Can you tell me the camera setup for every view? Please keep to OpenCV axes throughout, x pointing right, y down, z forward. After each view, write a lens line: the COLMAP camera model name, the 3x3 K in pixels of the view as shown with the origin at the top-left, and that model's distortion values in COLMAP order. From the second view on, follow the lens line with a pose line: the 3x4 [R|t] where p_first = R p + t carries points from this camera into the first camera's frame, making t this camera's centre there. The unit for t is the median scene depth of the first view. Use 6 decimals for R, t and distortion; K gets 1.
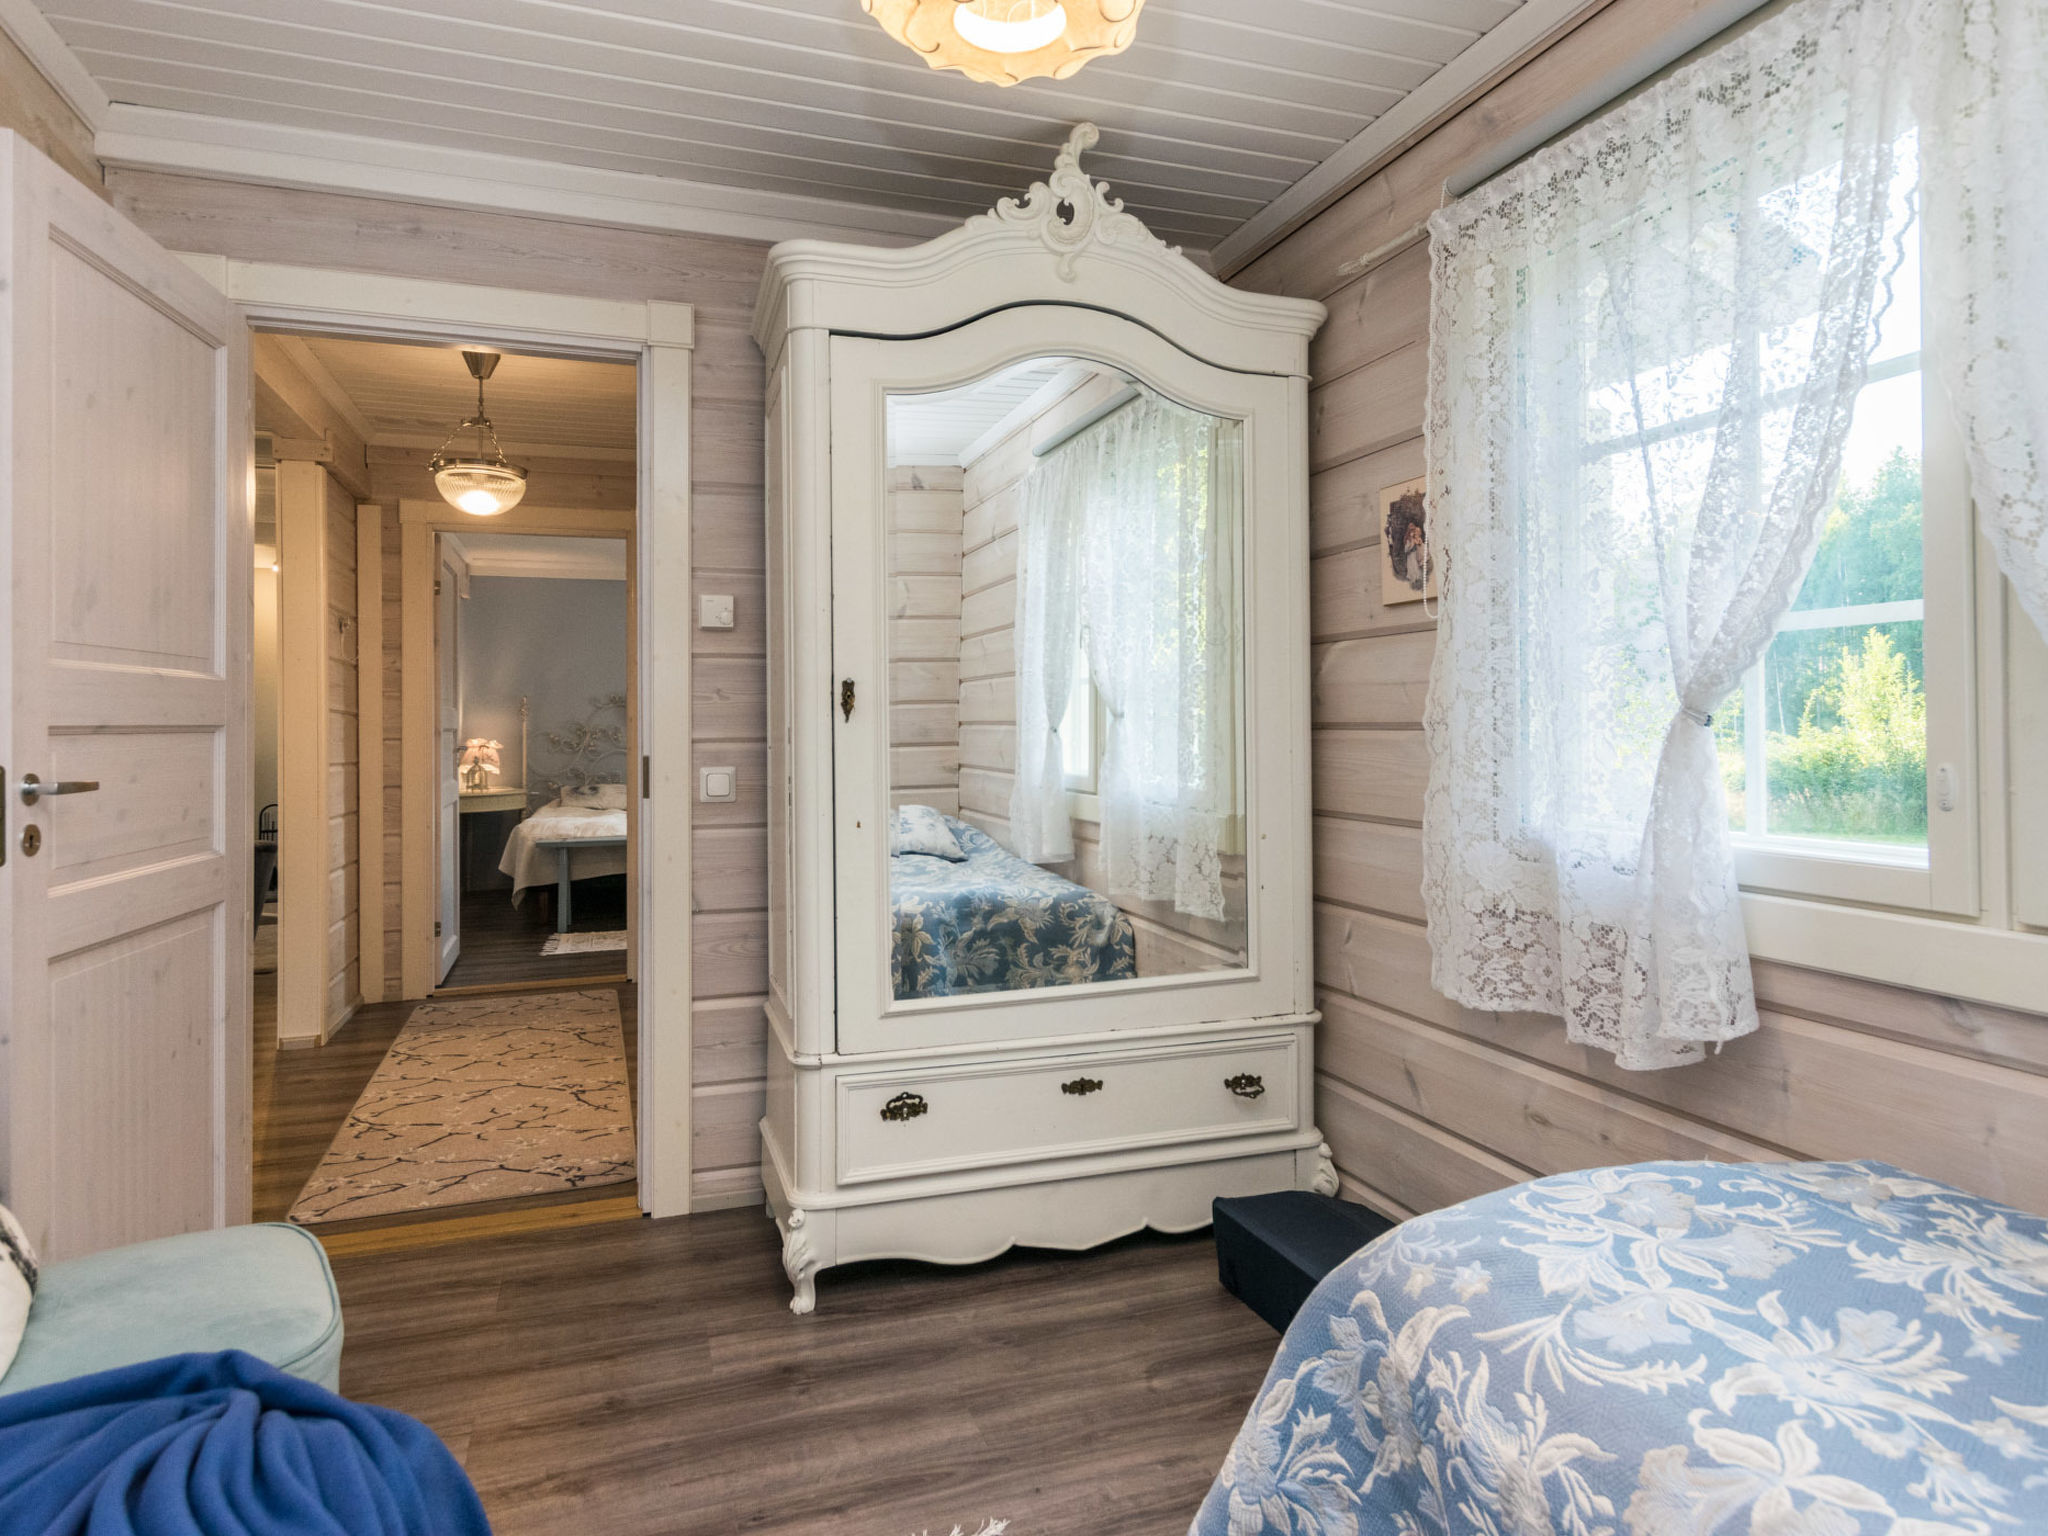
lens RADIAL K [[1210.9, 0, 1023.5], [0, 1210.9, 760.1], [0, 0, 1]] dist [0.020664, 0.000931]
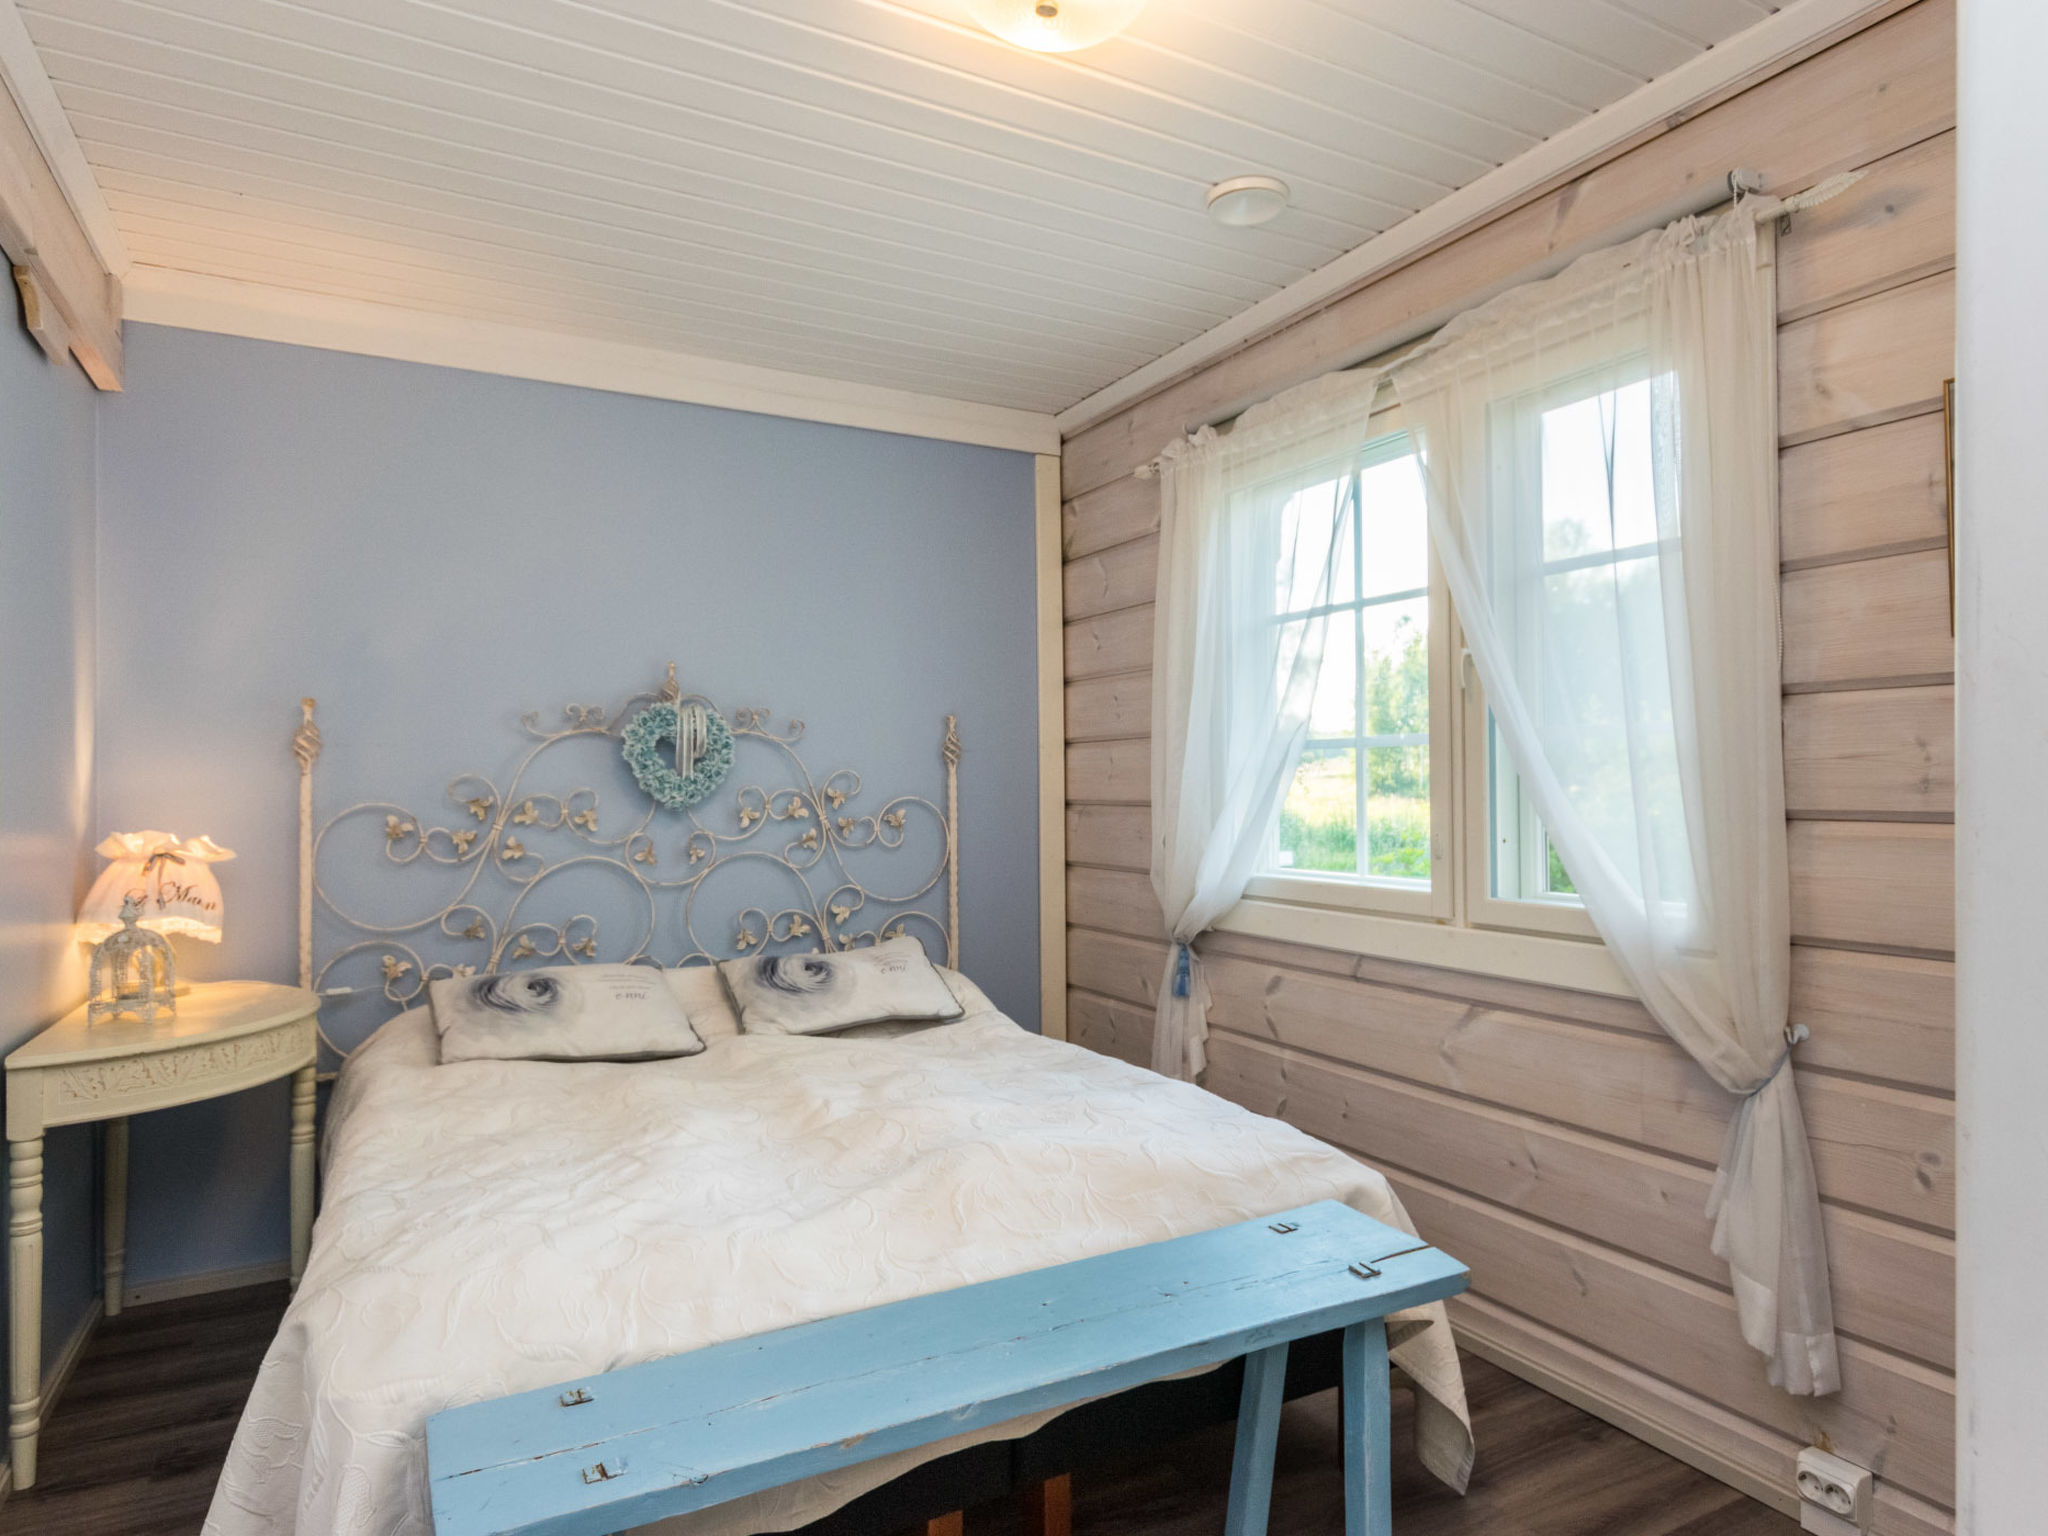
lens RADIAL K [[1210.9, 0, 1026.8], [0, 1210.9, 768.0], [0, 0, 1]] dist [0.020664, 0.000931]
pose [[0.987810, -0.002158, 0.155647, -0.275232], [0.010398, 0.998585, -0.052146, -0.015180], [-0.155314, 0.053128, 0.986435, 0.656088]]
